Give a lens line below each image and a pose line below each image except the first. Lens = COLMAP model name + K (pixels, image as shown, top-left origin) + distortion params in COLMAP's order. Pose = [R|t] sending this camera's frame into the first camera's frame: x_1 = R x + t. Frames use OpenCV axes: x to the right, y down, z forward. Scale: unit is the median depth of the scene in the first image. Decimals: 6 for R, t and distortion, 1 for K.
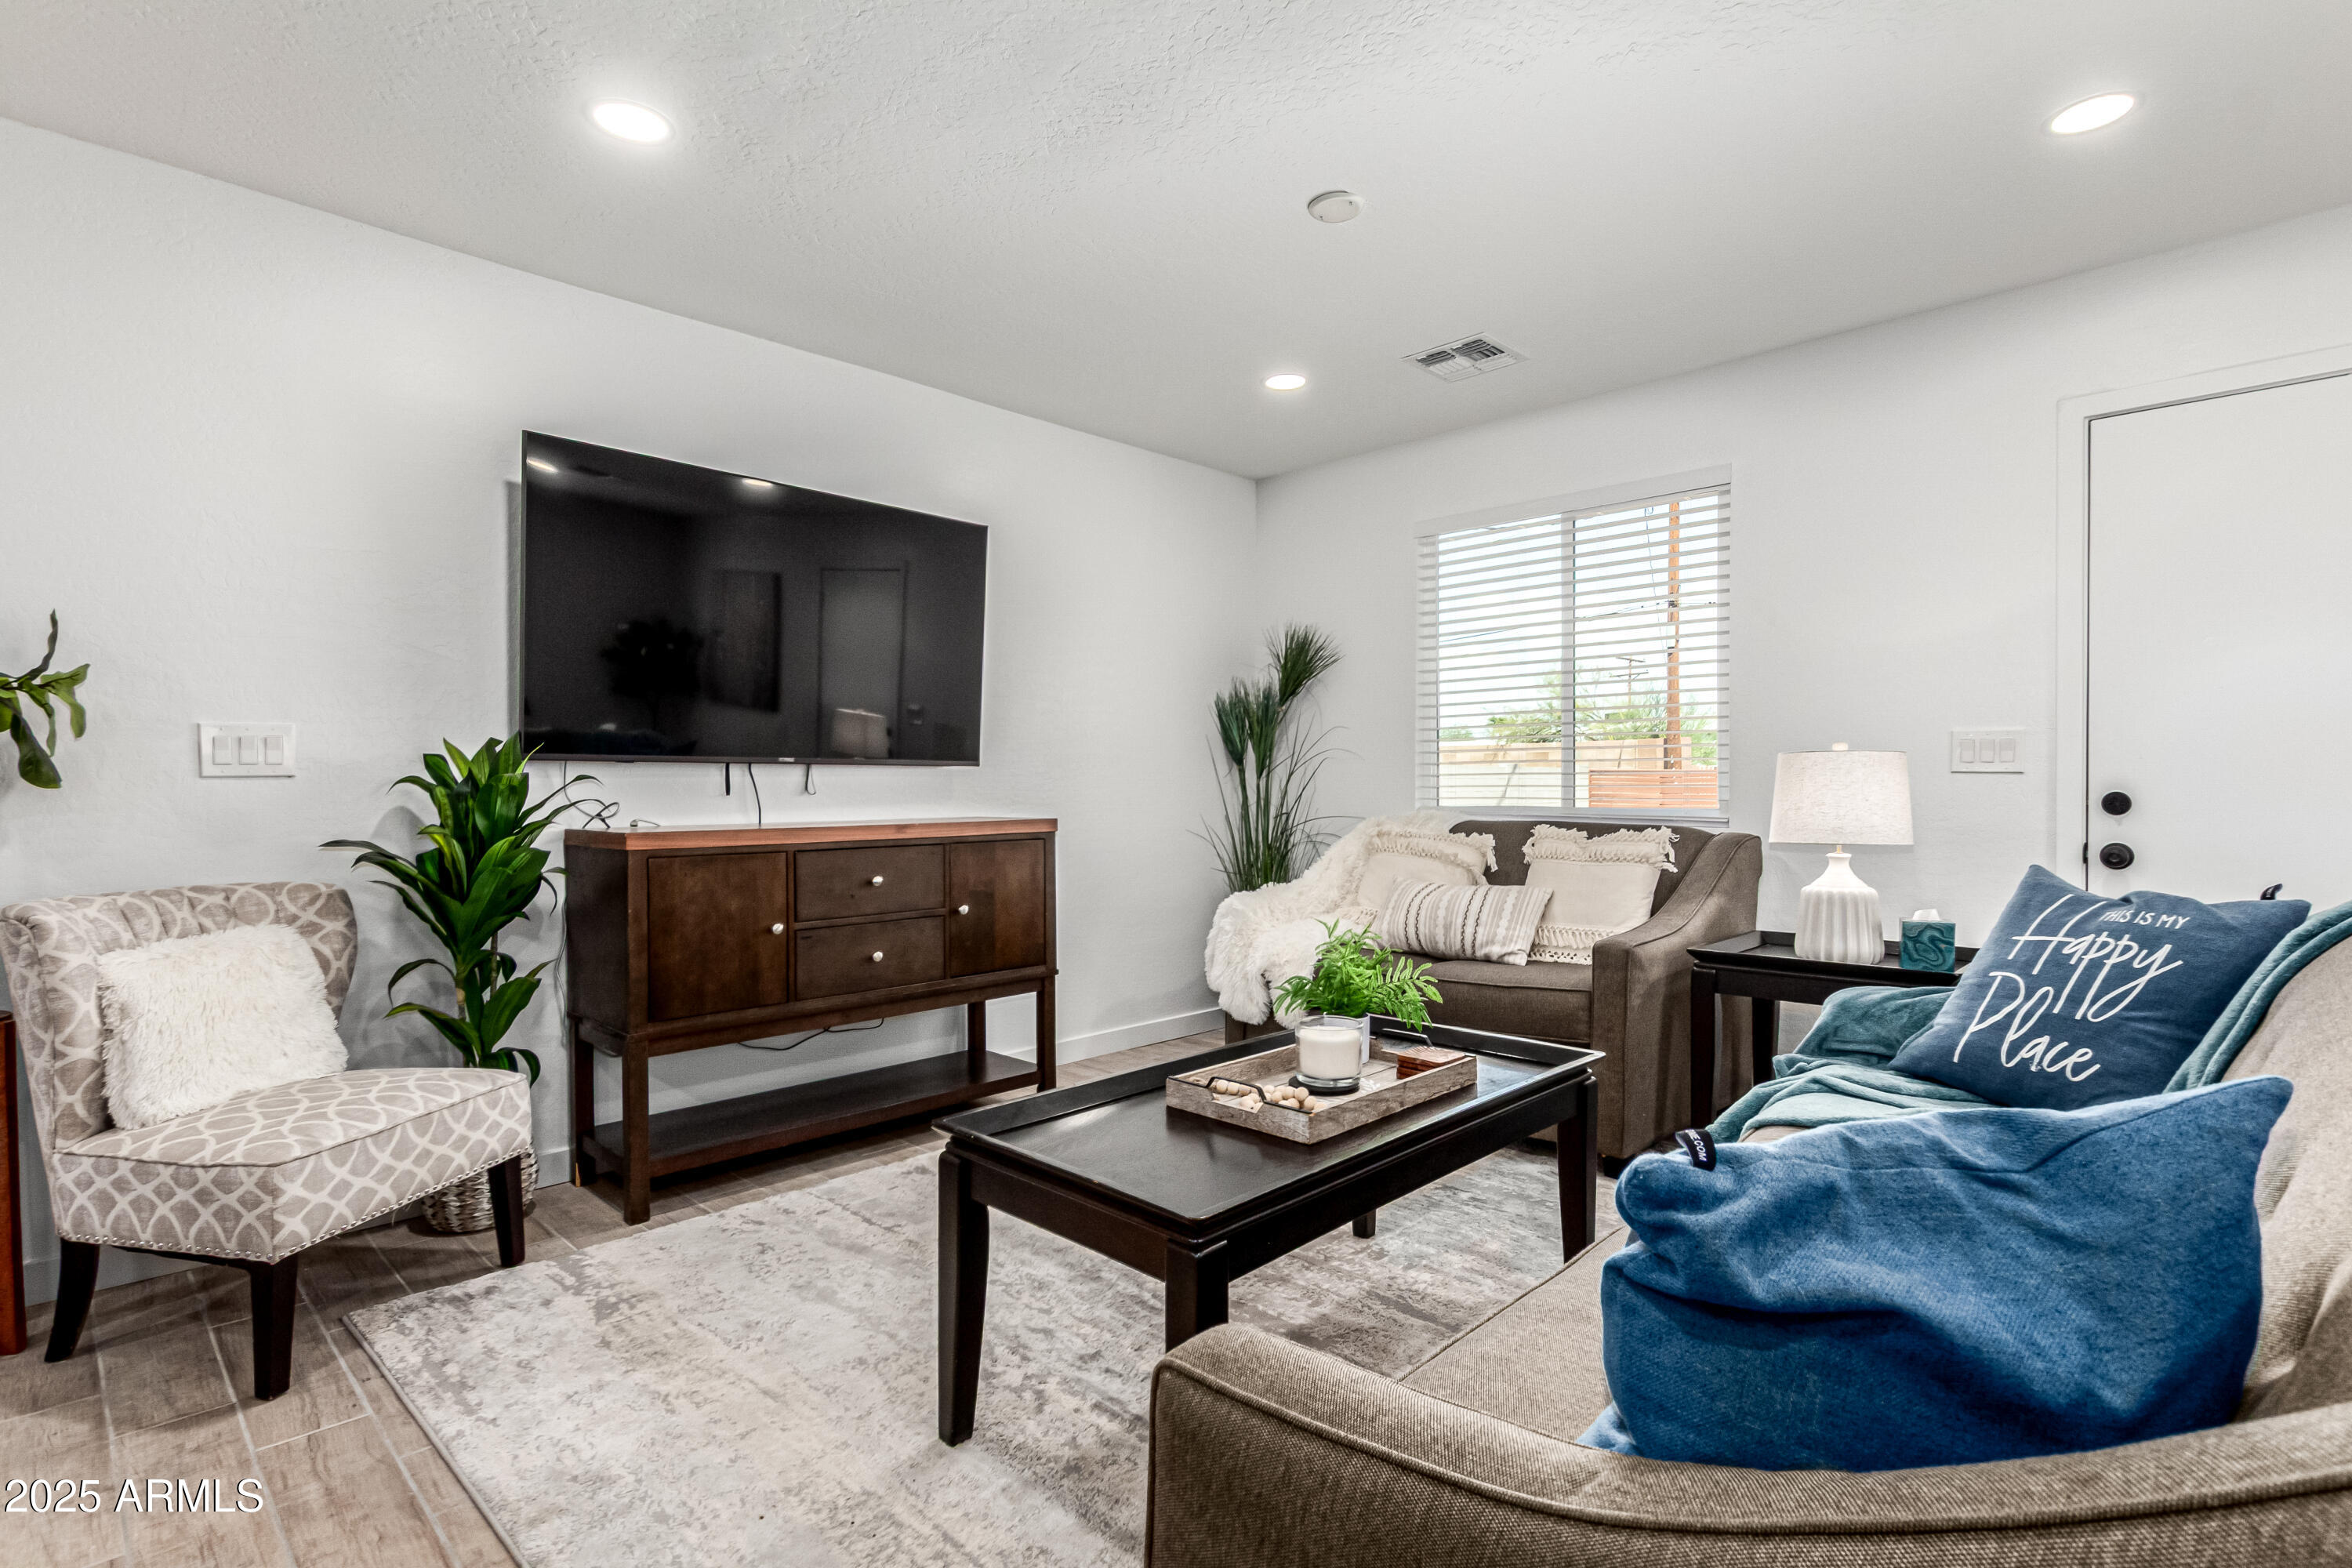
lens RADIAL K [[1144.2, 0, 1210.8], [0, 1144.2, 790.6], [0, 0, 1]] dist [0.015218, -0.000121]
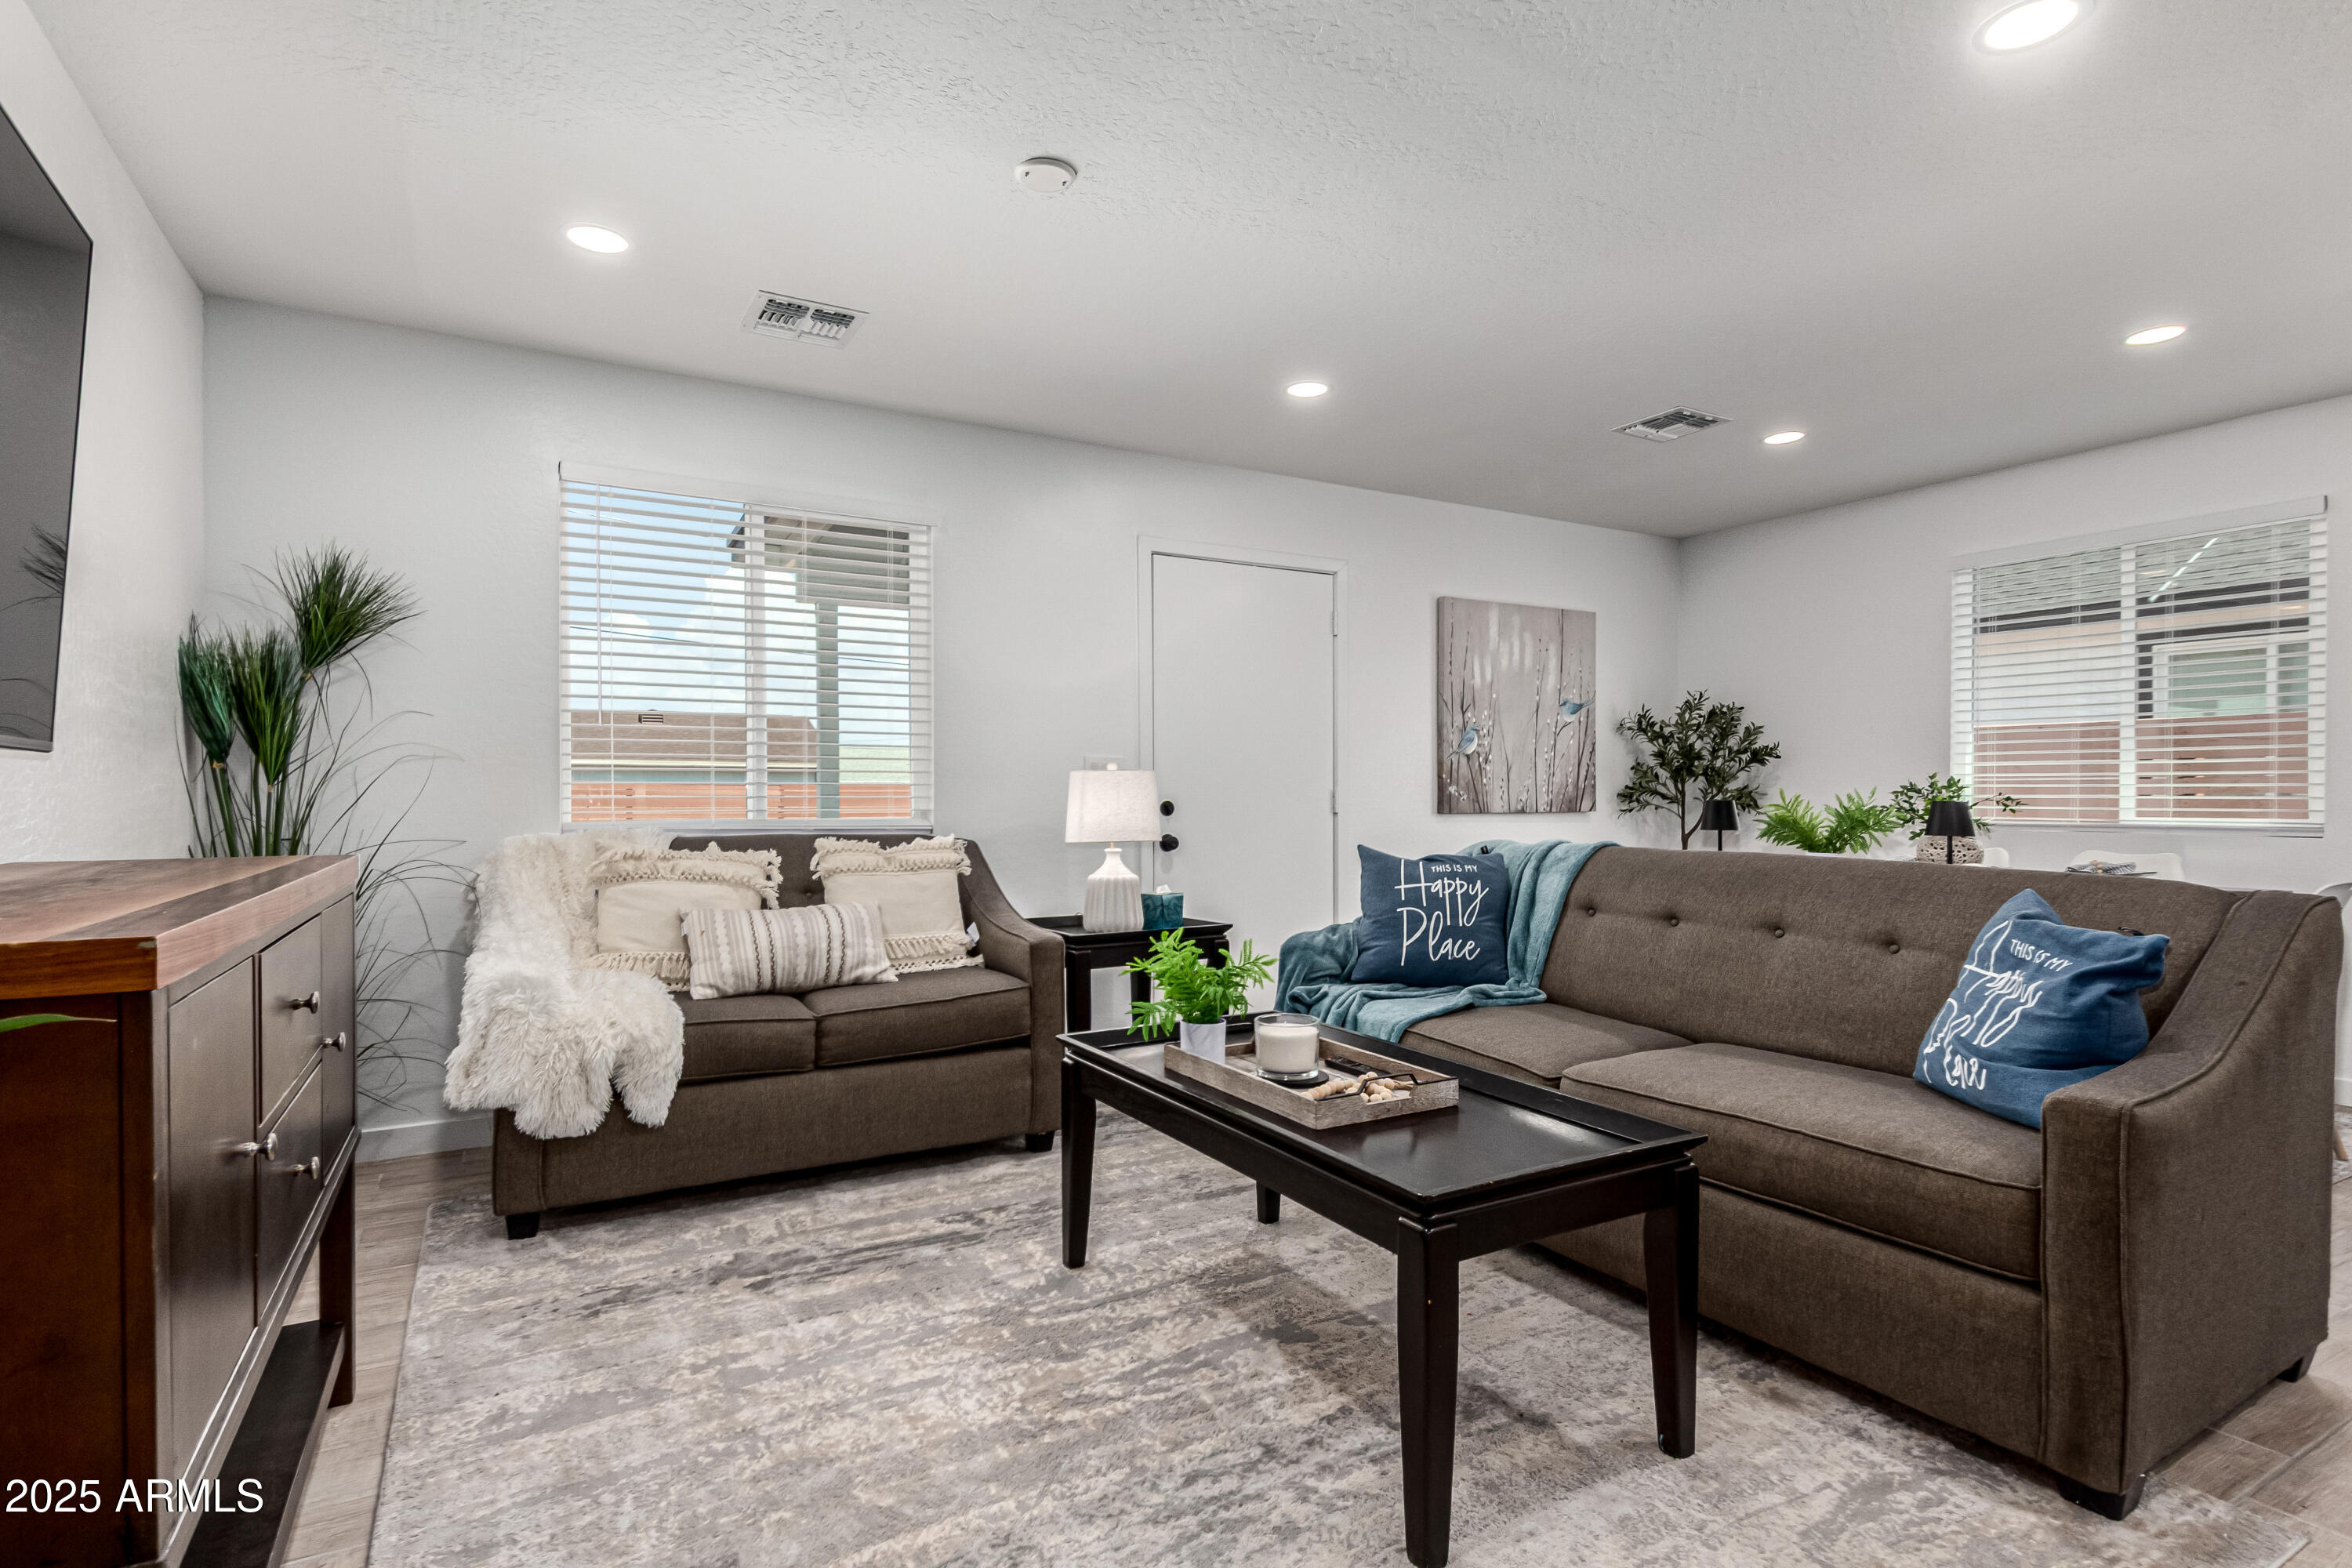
lens RADIAL K [[1144.2, 0, 1134.9], [0, 1144.2, 802.3], [0, 0, 1]] dist [0.015218, -0.000121]
pose [[0.297414, -0.003821, 0.954741, -0.590473], [0.005127, 0.999984, 0.002405, -0.000607], [-0.954735, 0.004179, 0.297429, 0.512937]]
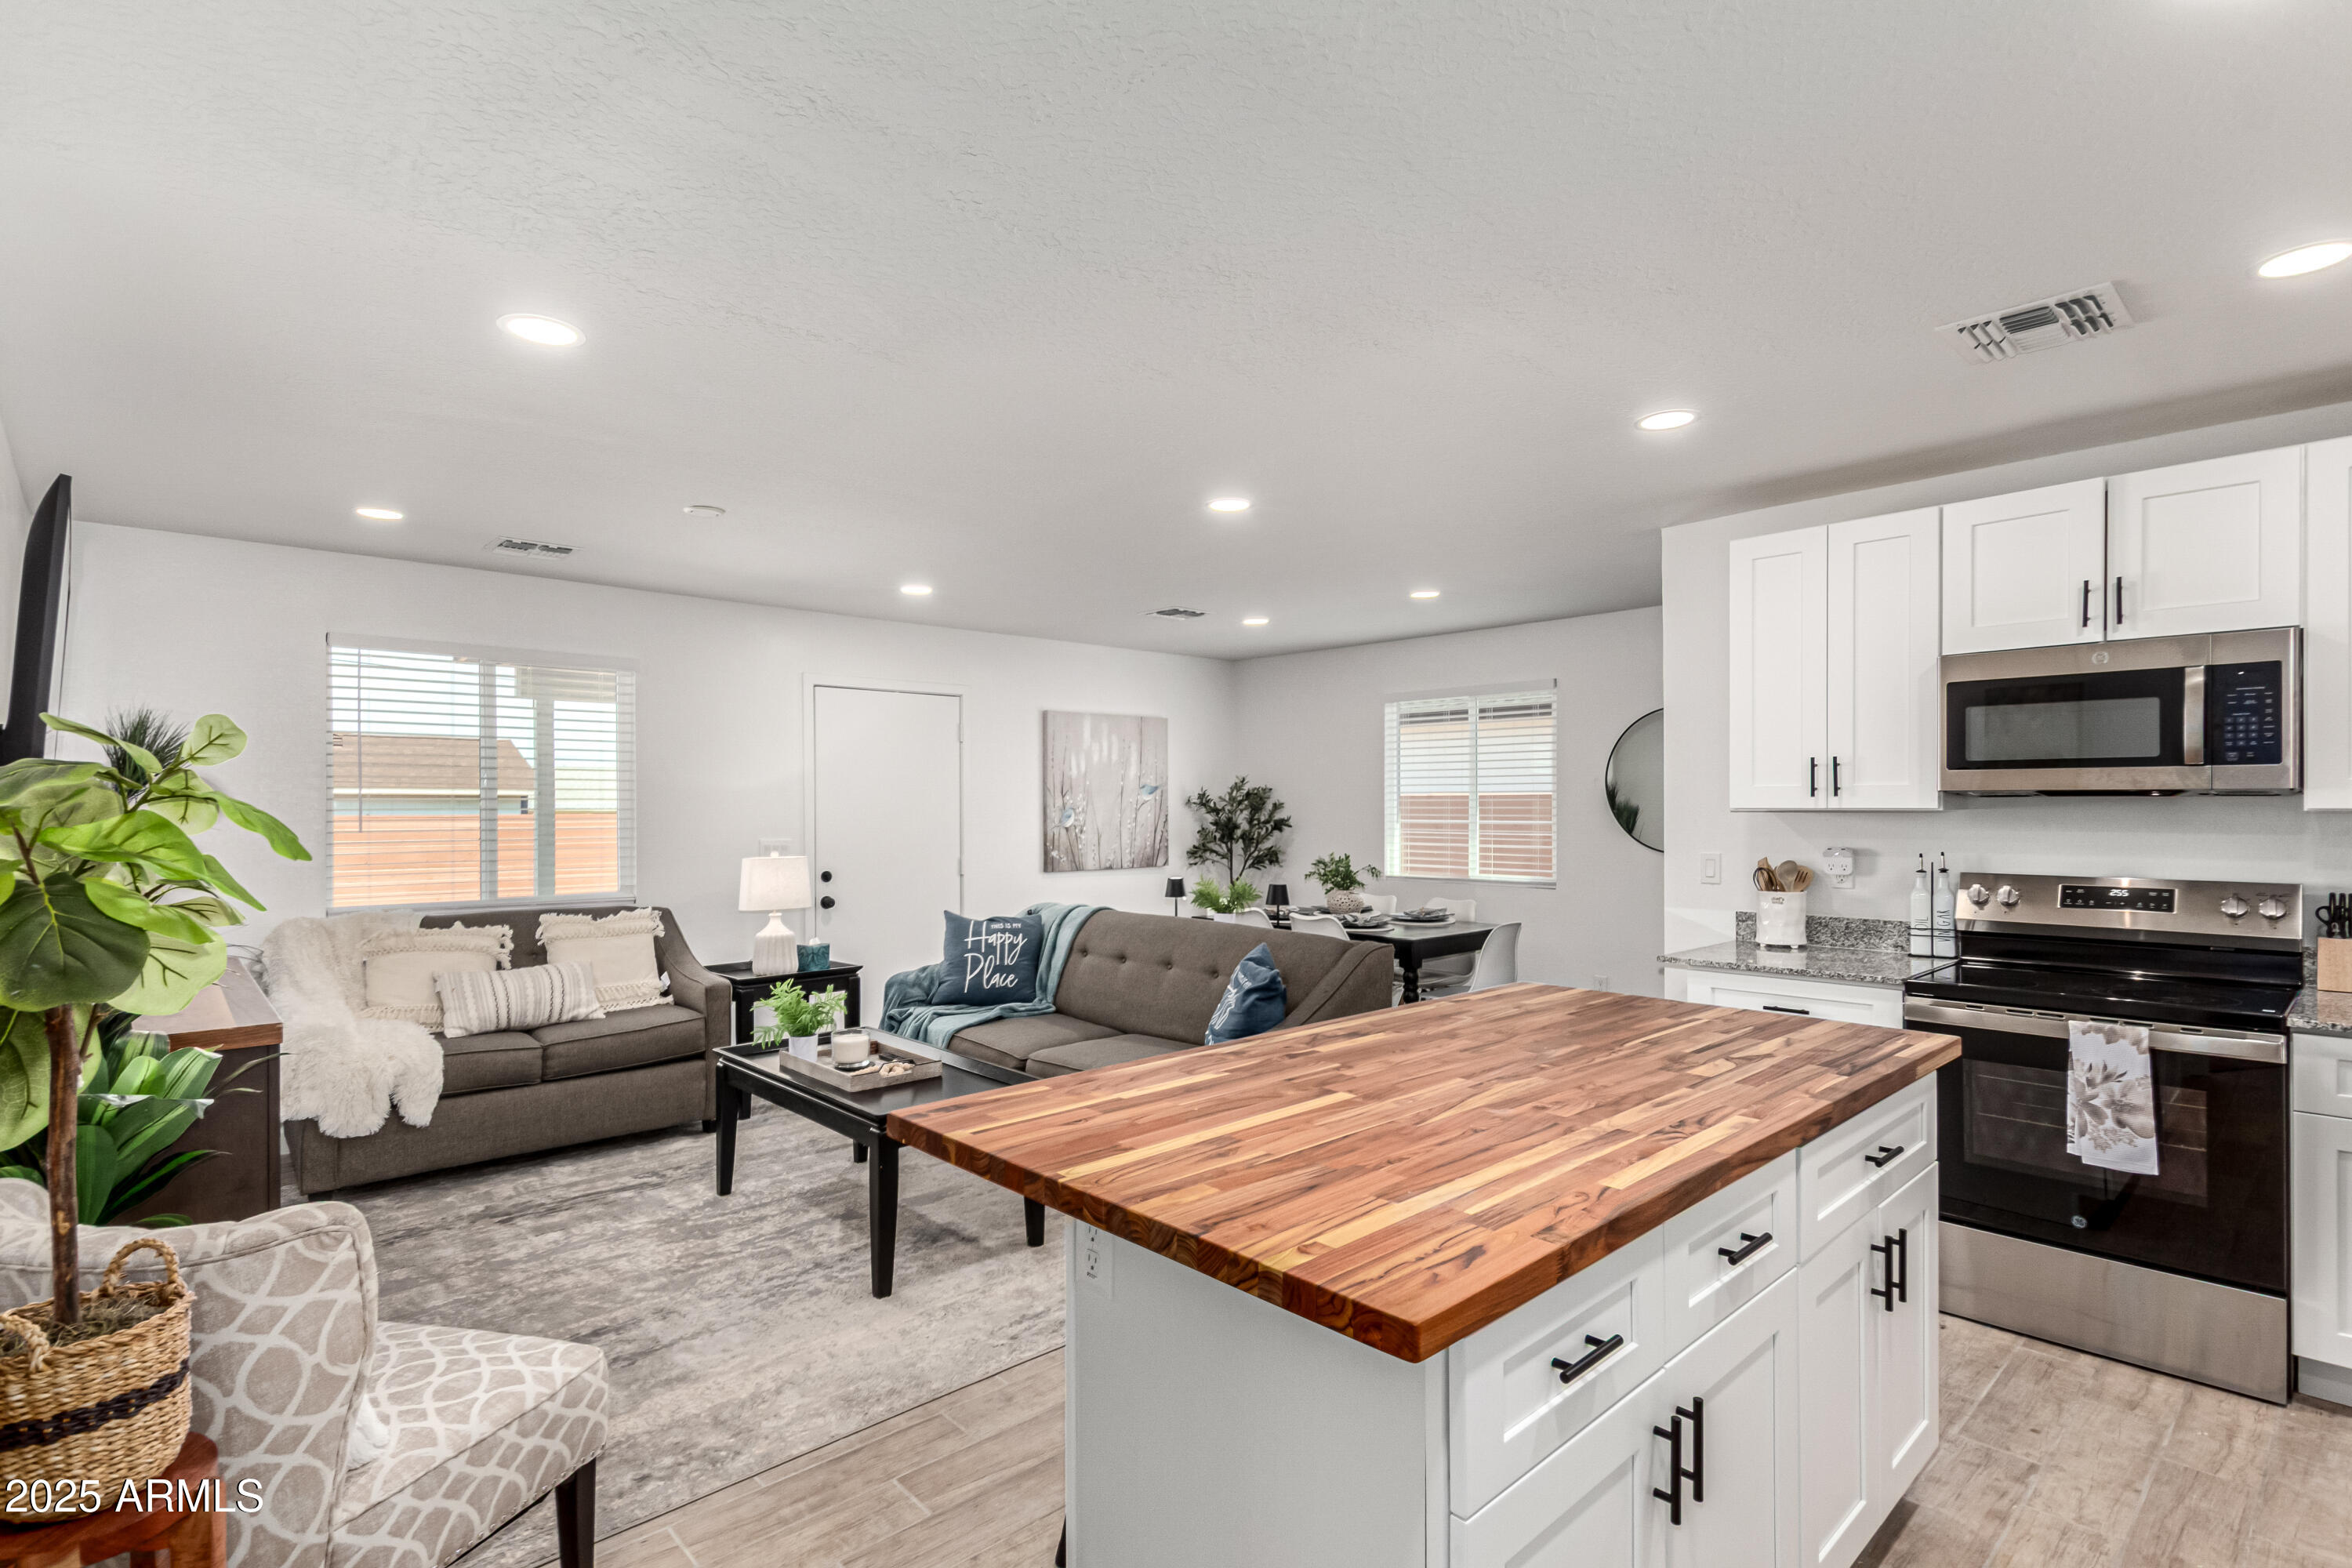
lens RADIAL K [[1144.2, 0, 1139.1], [0, 1144.2, 802.7], [0, 0, 1]] dist [0.015218, -0.000121]
pose [[0.076292, 0.005397, 0.997071, -1.035872], [0.007450, 0.999954, -0.005982, -0.089810], [-0.997058, 0.007884, 0.076248, 0.256339]]
